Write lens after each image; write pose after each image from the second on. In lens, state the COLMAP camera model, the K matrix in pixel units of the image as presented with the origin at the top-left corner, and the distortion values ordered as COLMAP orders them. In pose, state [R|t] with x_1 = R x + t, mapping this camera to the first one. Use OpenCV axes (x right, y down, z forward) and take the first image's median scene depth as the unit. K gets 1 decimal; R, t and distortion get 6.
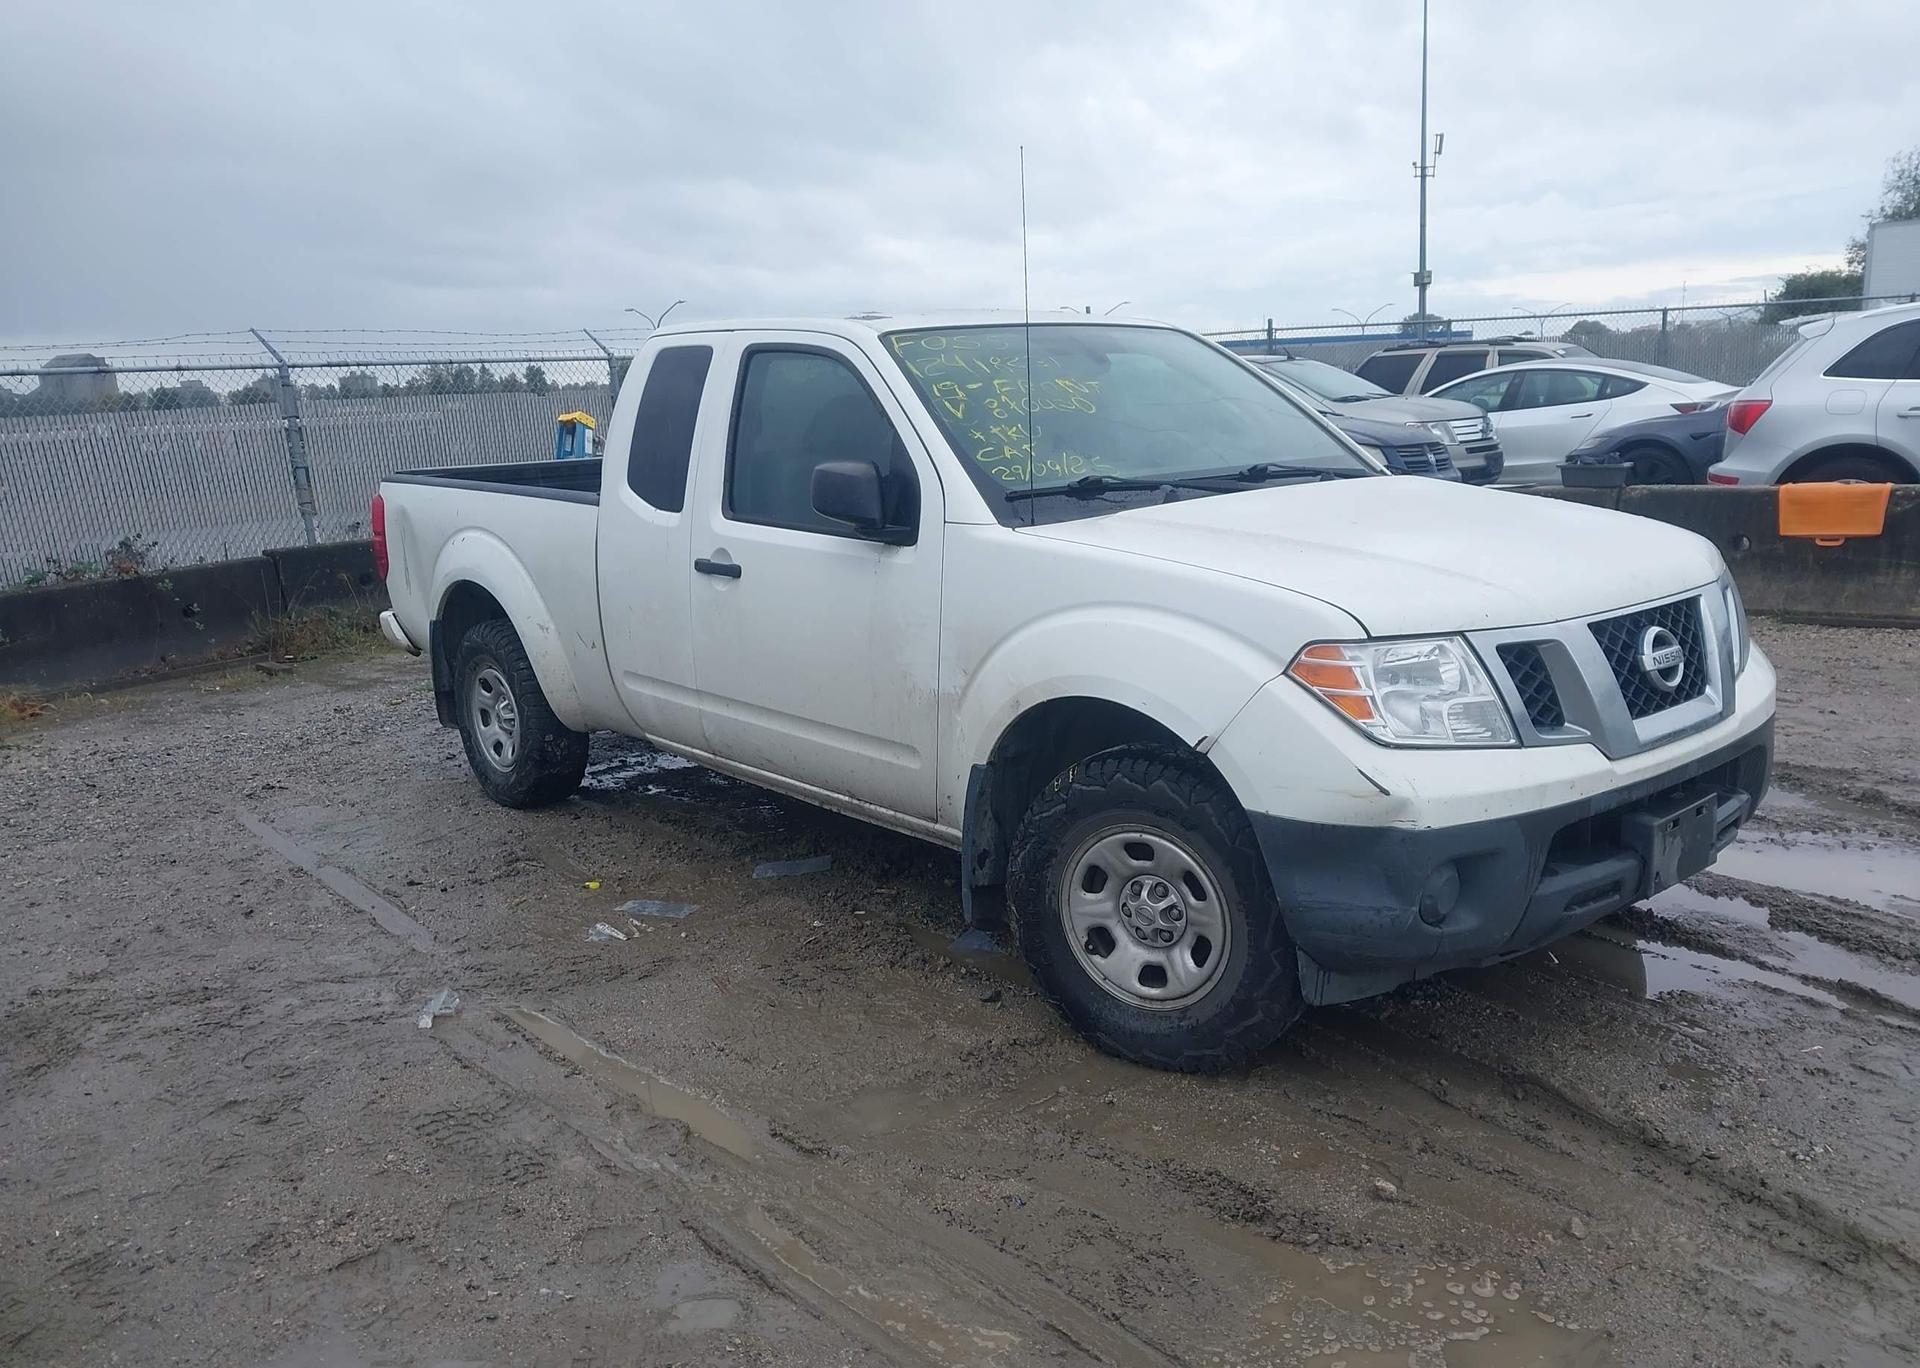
lens RADIAL K [[1517.1, 0, 960.0], [0, 1517.1, 684.0], [0, 0, 1]] dist [0.038703, -0.045615]
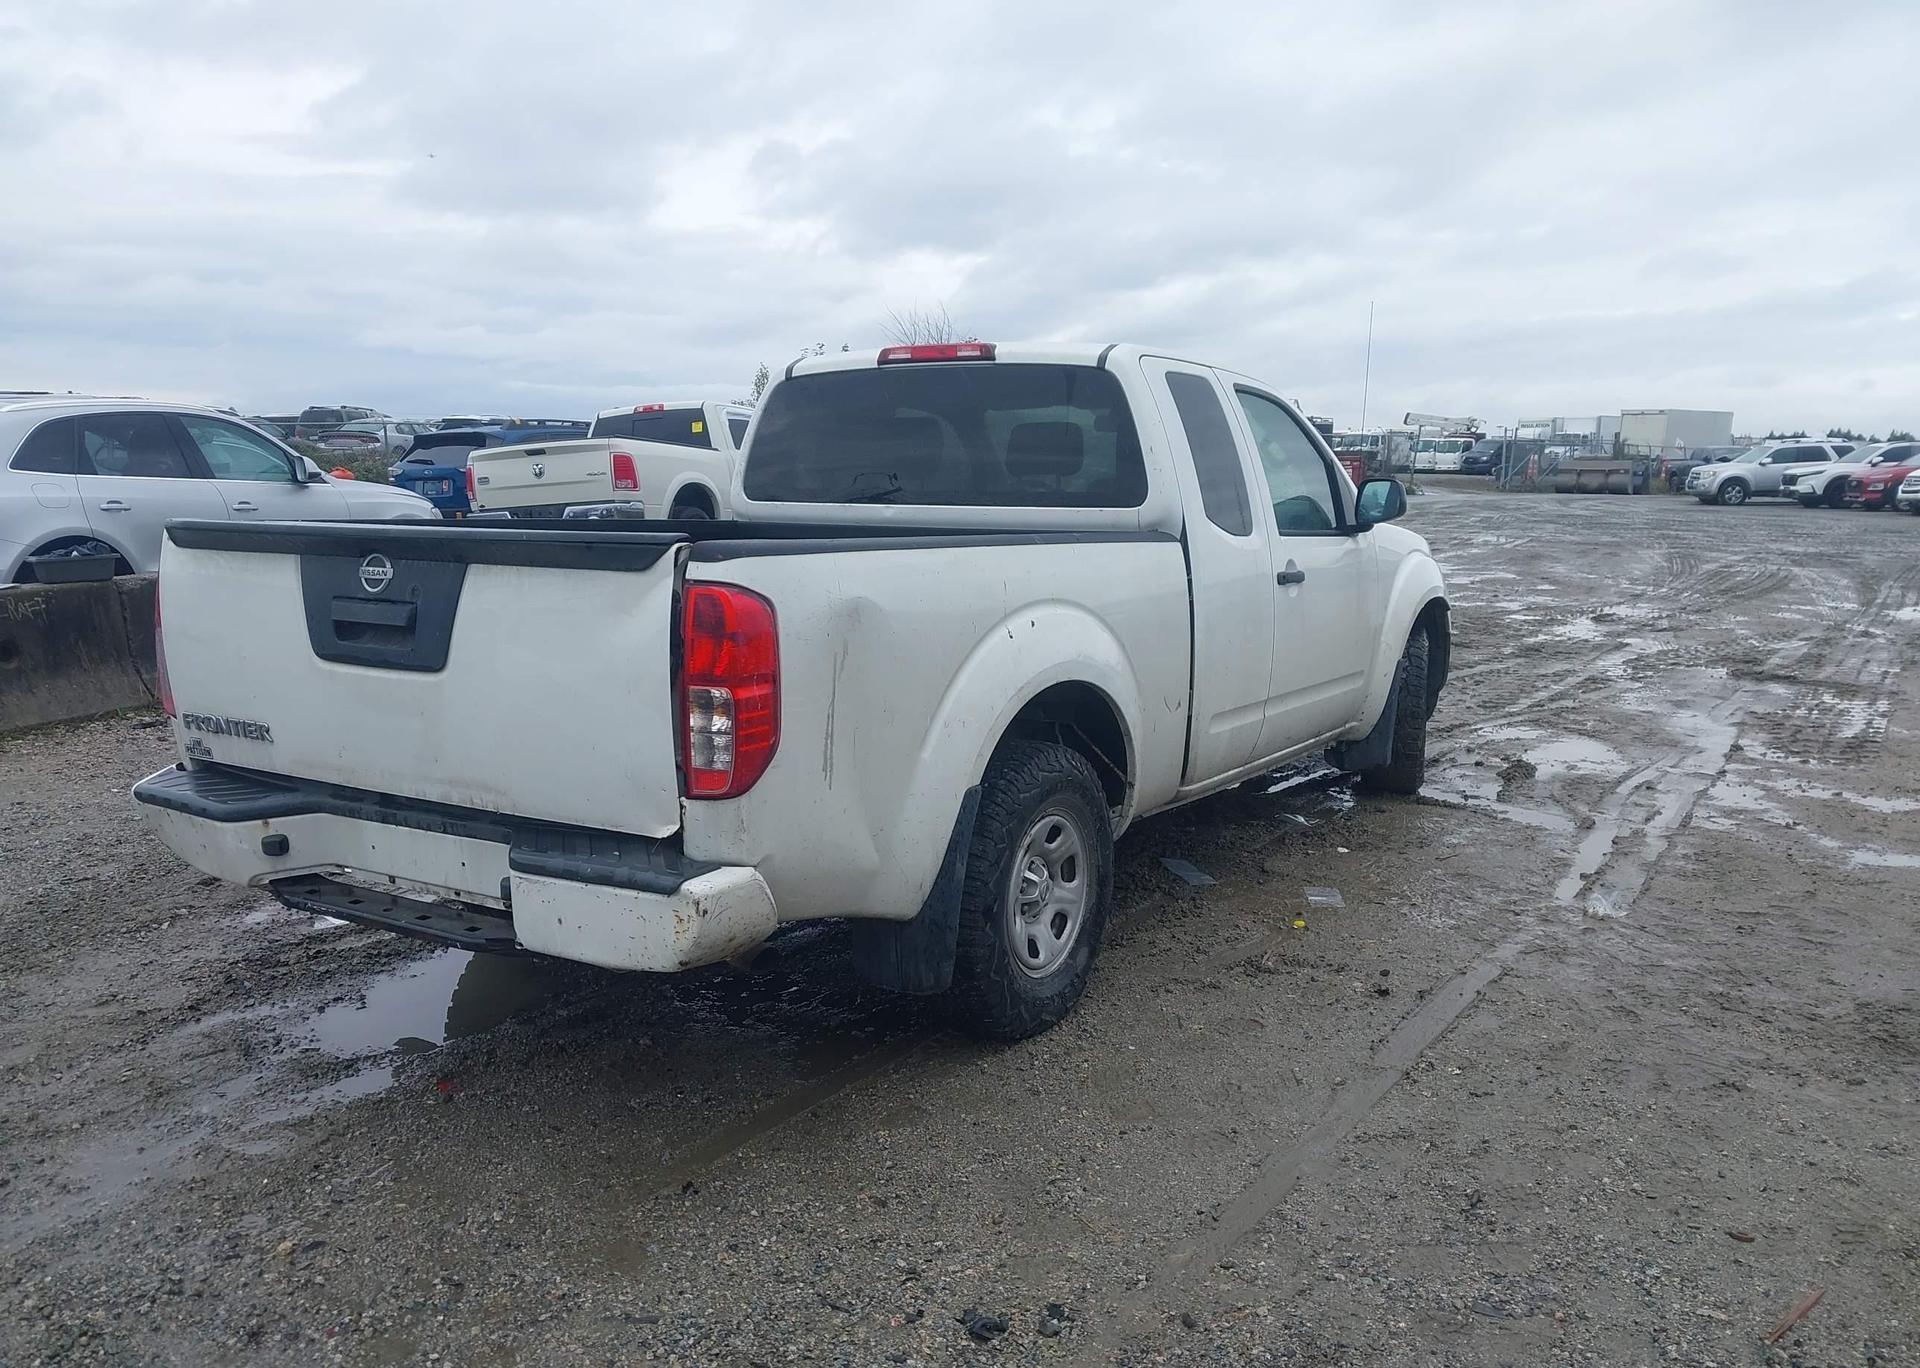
lens RADIAL K [[1533.5, 0, 969.6], [0, 1533.5, 715.6], [0, 0, 1]] dist [0.027242, -0.042446]
pose [[-0.311666, -0.109332, 0.943881, -1.348533], [0.190680, 0.965955, 0.174850, -0.255343], [-0.930863, 0.234474, -0.280208, 1.790936]]
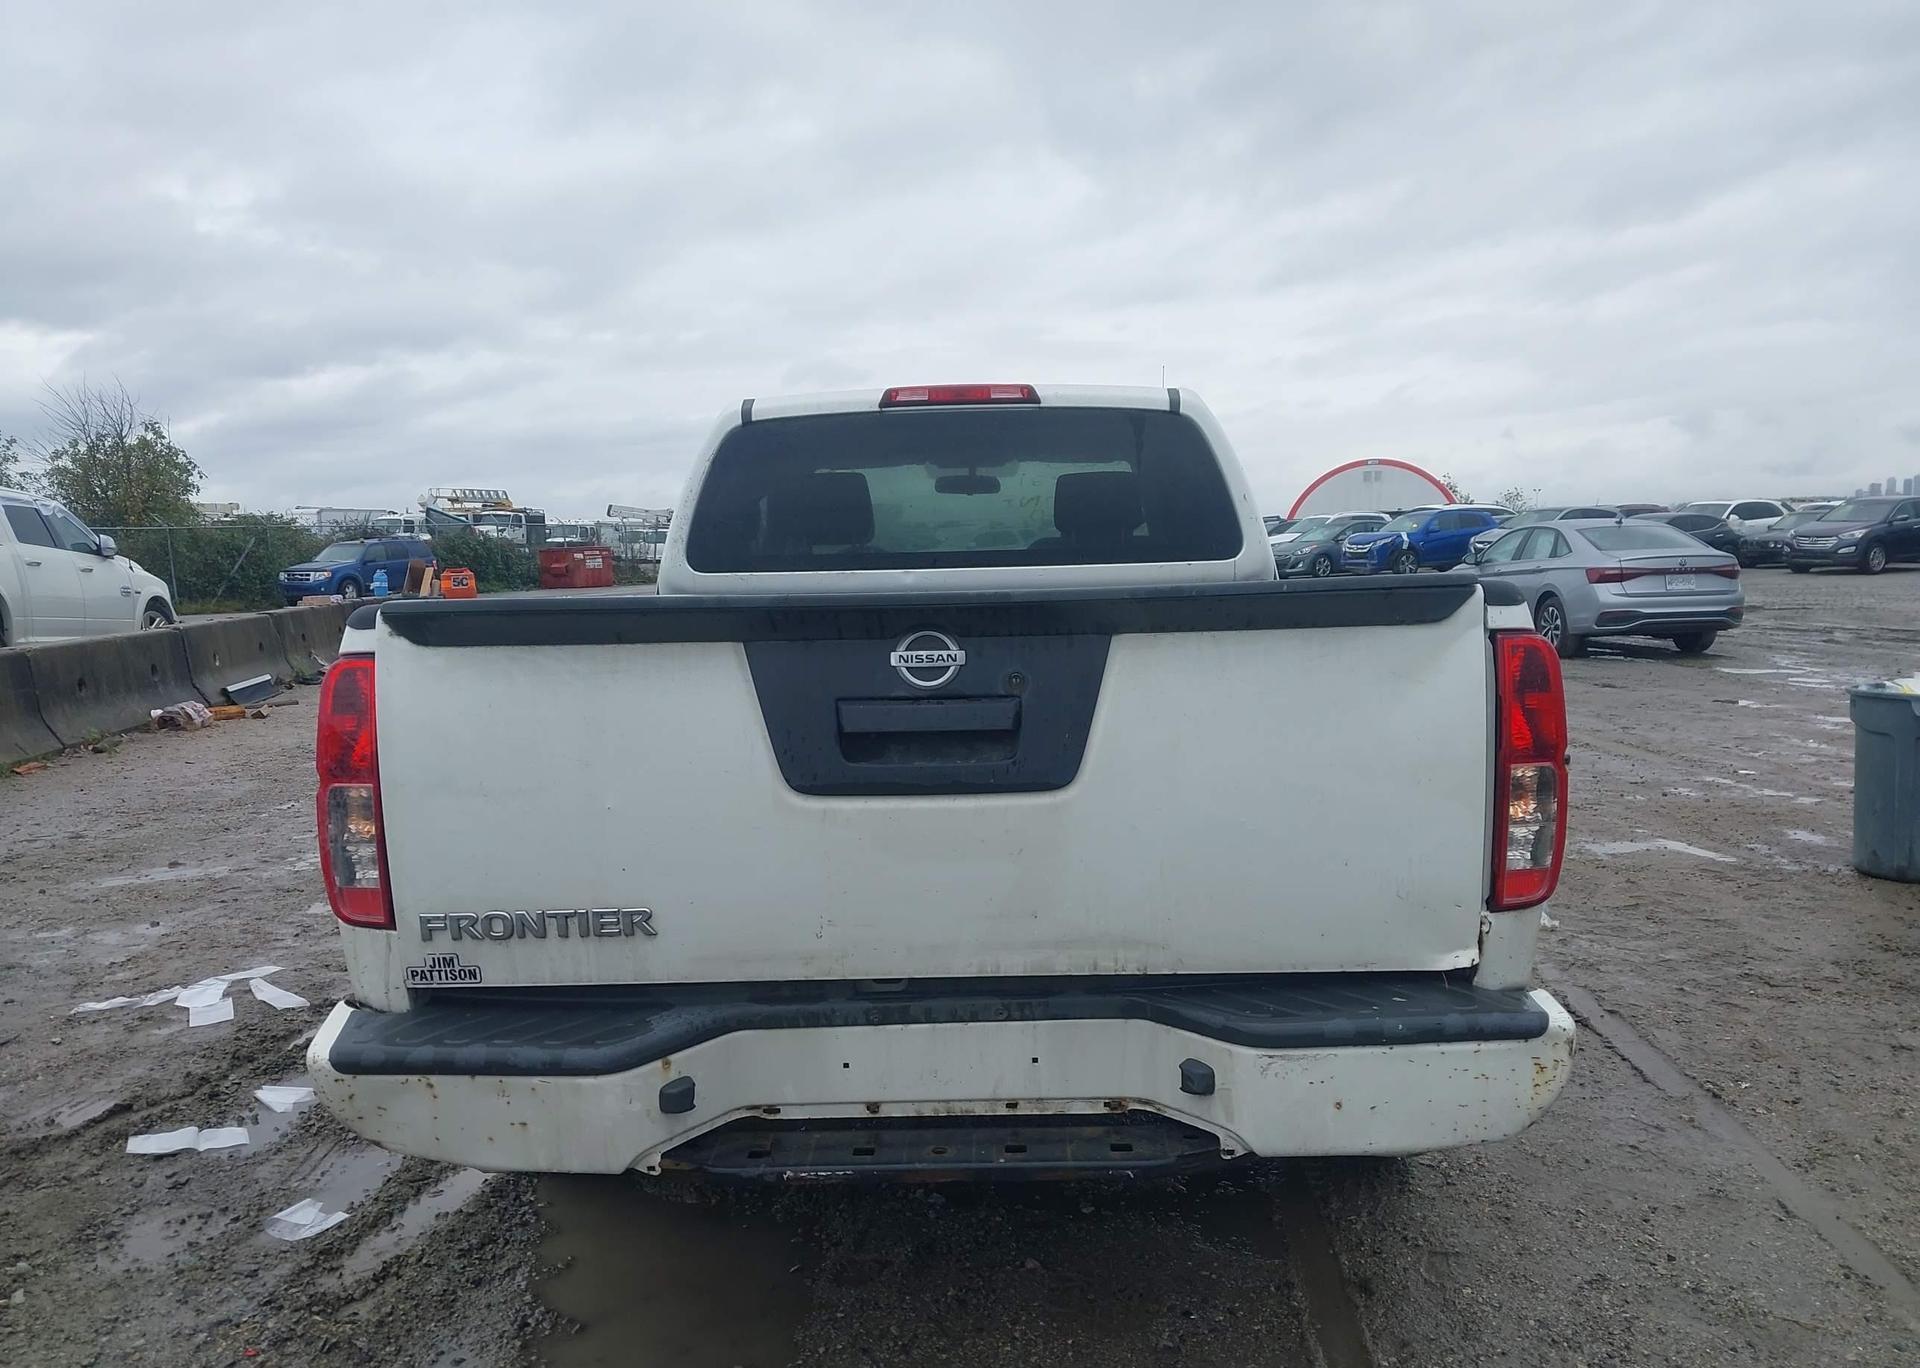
lens RADIAL K [[1487.6, 0, 962.6], [0, 1487.6, 734.9], [0, 0, 1]] dist [0.117320, -0.213396]
pose [[-0.748319, -0.017970, 0.663095, -0.846864], [0.182795, 0.955342, 0.232179, -0.341322], [-0.637655, 0.294955, -0.711616, 2.217544]]
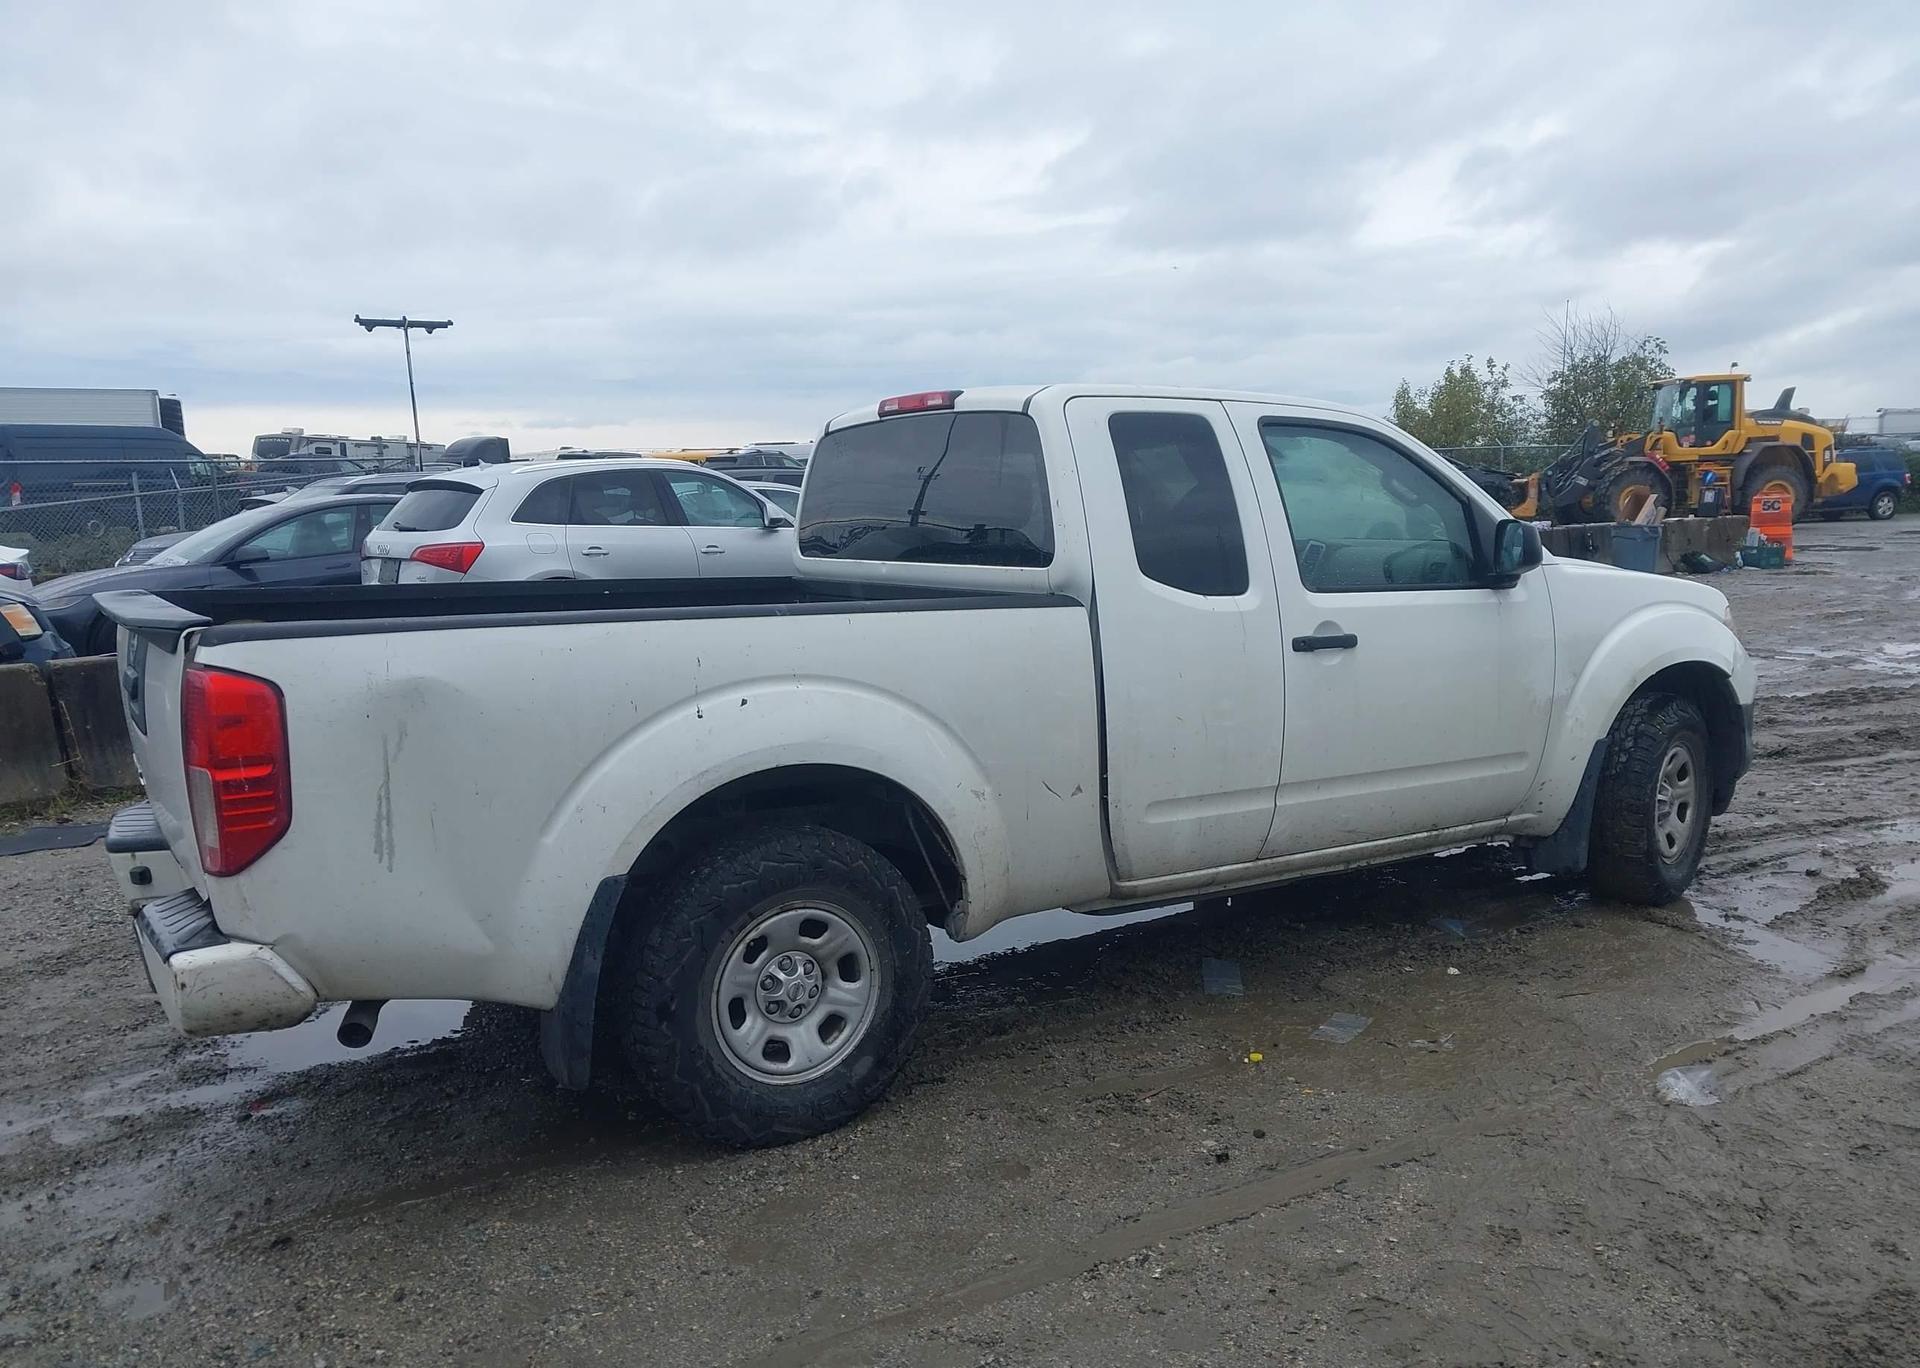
lens RADIAL K [[1523.7, 0, 960.0], [0, 1523.7, 684.0], [0, 0, 1]] dist [0.012824, -0.007671]
pose [[0.143050, -0.081390, 0.986363, -1.306384], [0.206865, 0.977059, 0.050621, -0.168618], [-0.967855, 0.196803, 0.156605, 1.230951]]
